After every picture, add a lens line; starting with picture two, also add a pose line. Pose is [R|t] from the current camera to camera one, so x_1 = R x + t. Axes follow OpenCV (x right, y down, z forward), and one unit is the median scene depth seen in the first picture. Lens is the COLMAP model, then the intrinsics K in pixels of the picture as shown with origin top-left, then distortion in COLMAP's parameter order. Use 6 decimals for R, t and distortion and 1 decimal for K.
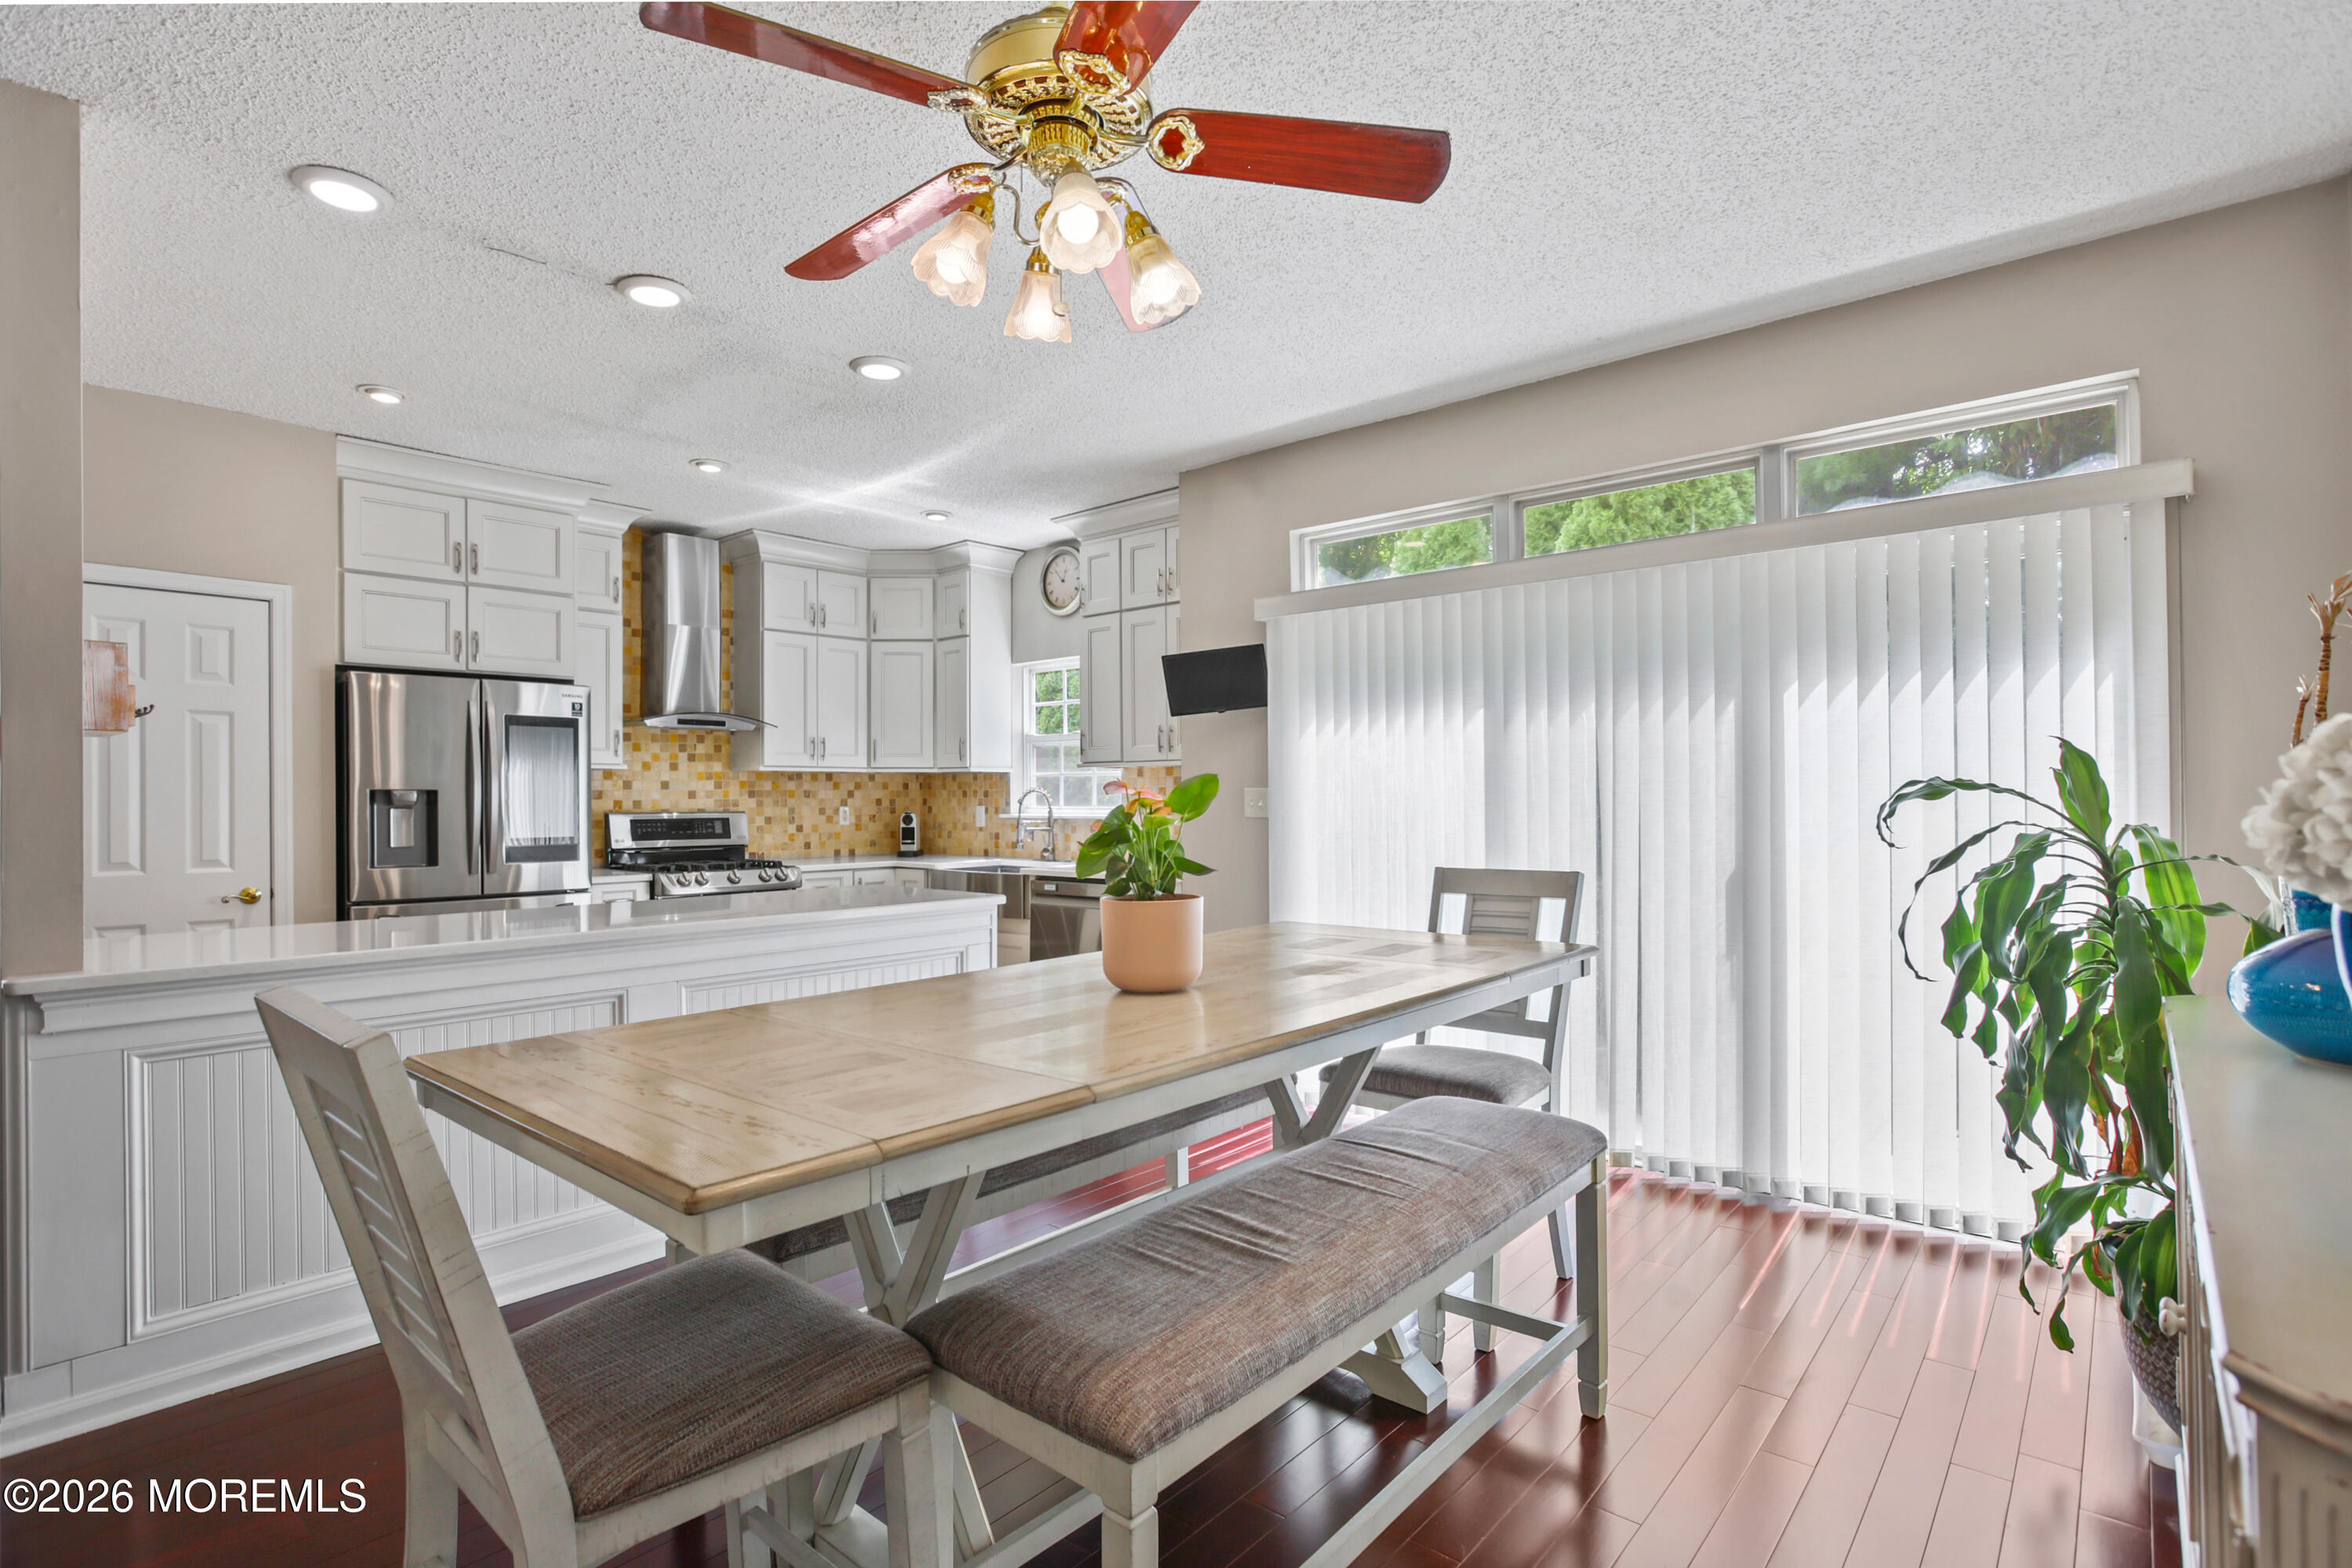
lens RADIAL K [[1174.9, 0, 1143.5], [0, 1174.9, 797.4], [0, 0, 1]] dist [-0.035379, 0.003159]
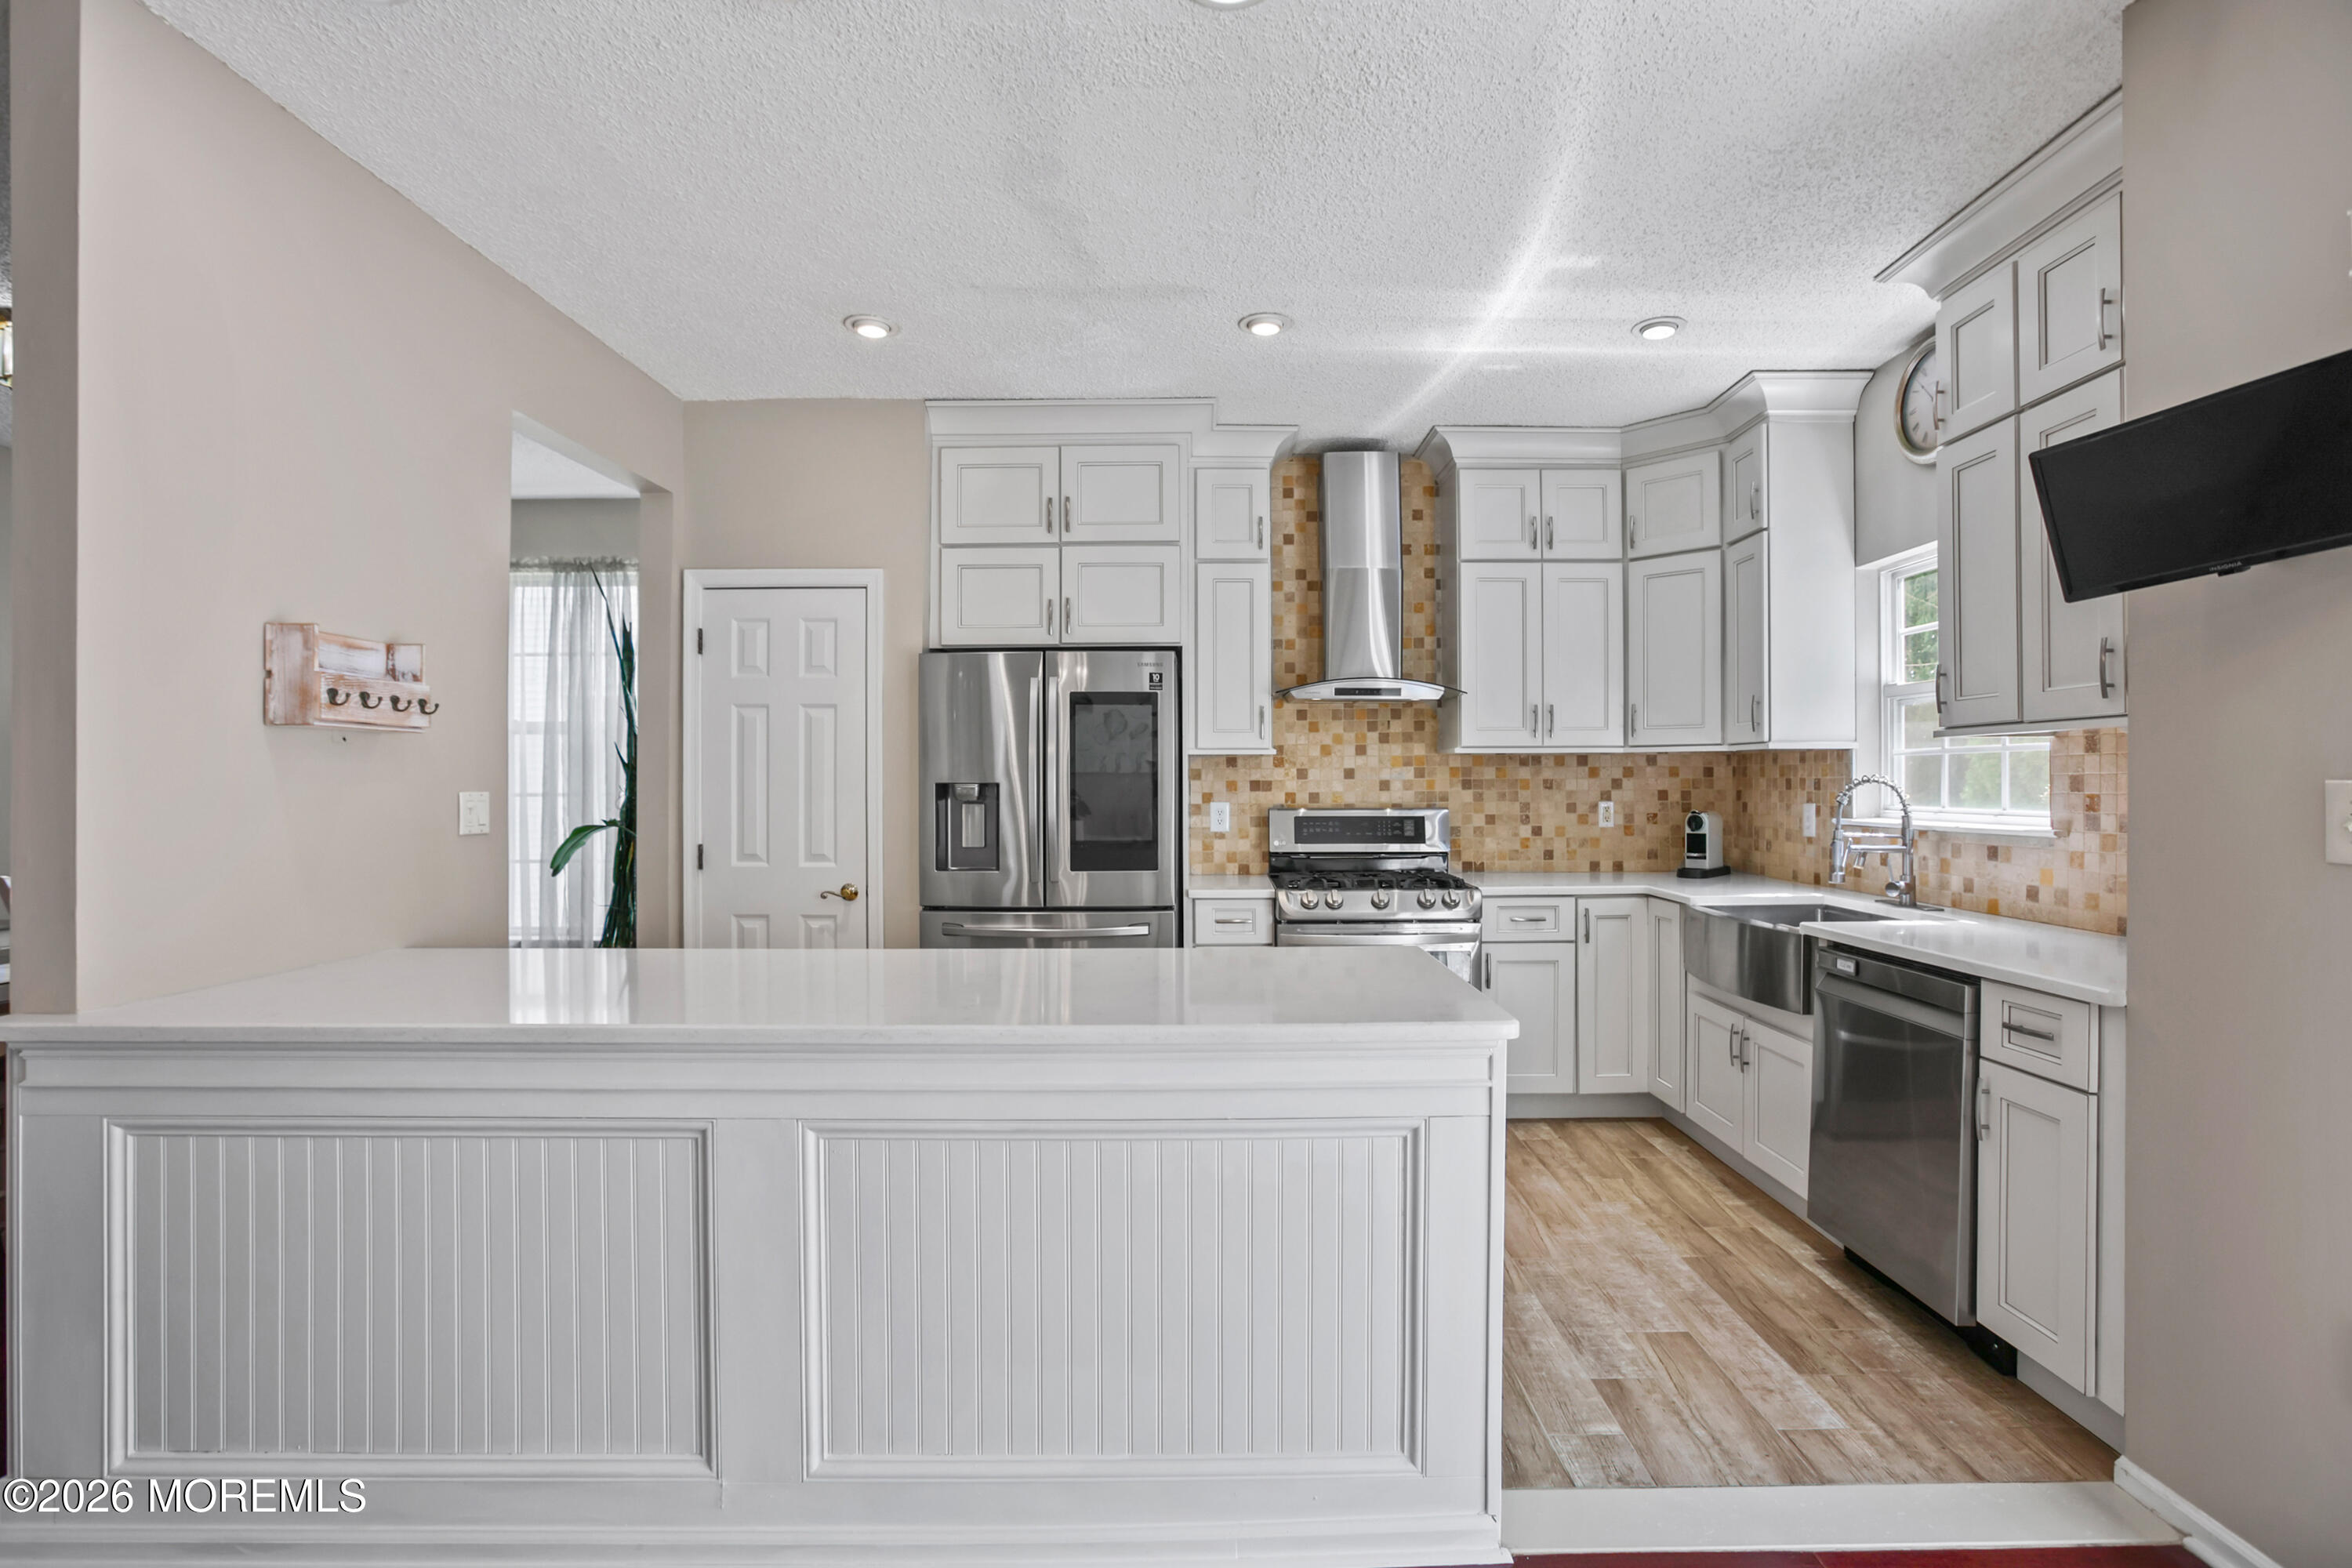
lens RADIAL K [[1086.5, 0, 1215.7], [0, 1086.5, 788.6], [0, 0, 1]] dist [-0.037961, 0.013640]
pose [[0.679137, 0.005106, -0.733994, 0.072615], [0.001167, 0.999967, 0.008036, -0.006191], [0.734011, -0.006314, 0.679109, 0.419540]]
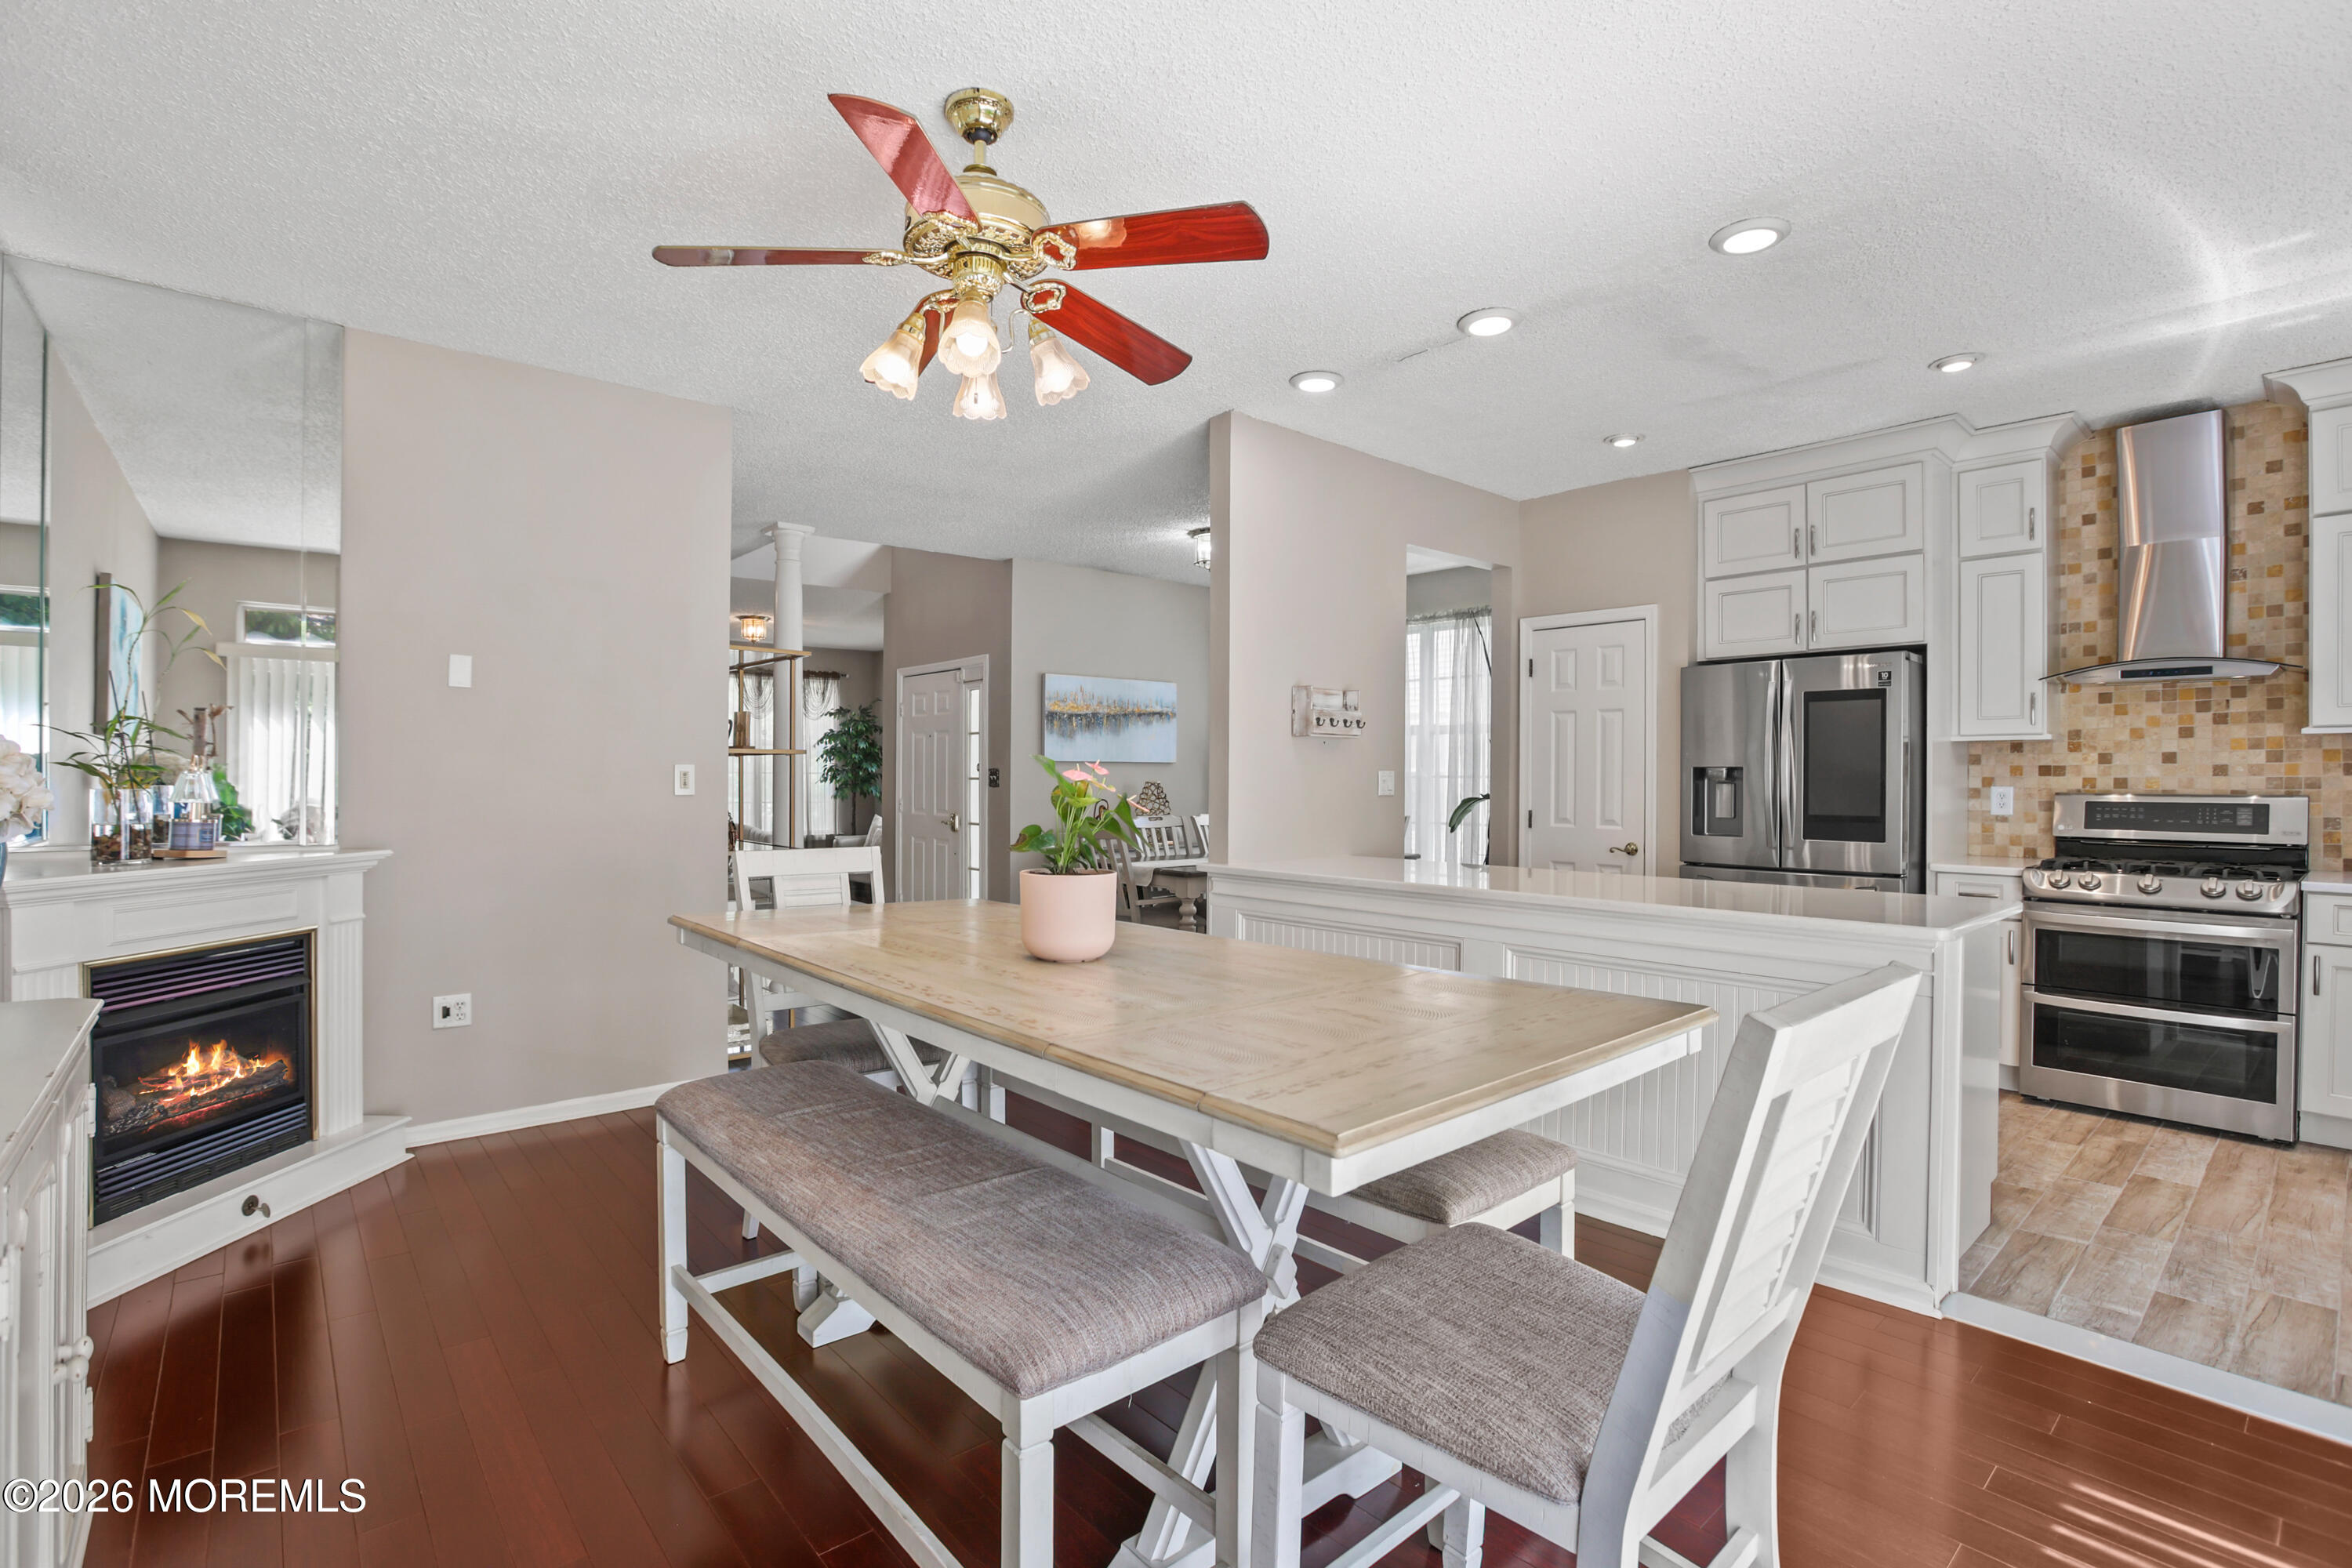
lens RADIAL K [[1086.5, 0, 1152.3], [0, 1086.5, 776.1], [0, 0, 1]] dist [-0.037961, 0.013640]
pose [[-0.123851, 0.007449, -0.992273, 0.344250], [0.000492, 0.999972, 0.007446, -0.003944], [0.992301, 0.000434, -0.123851, 0.425835]]
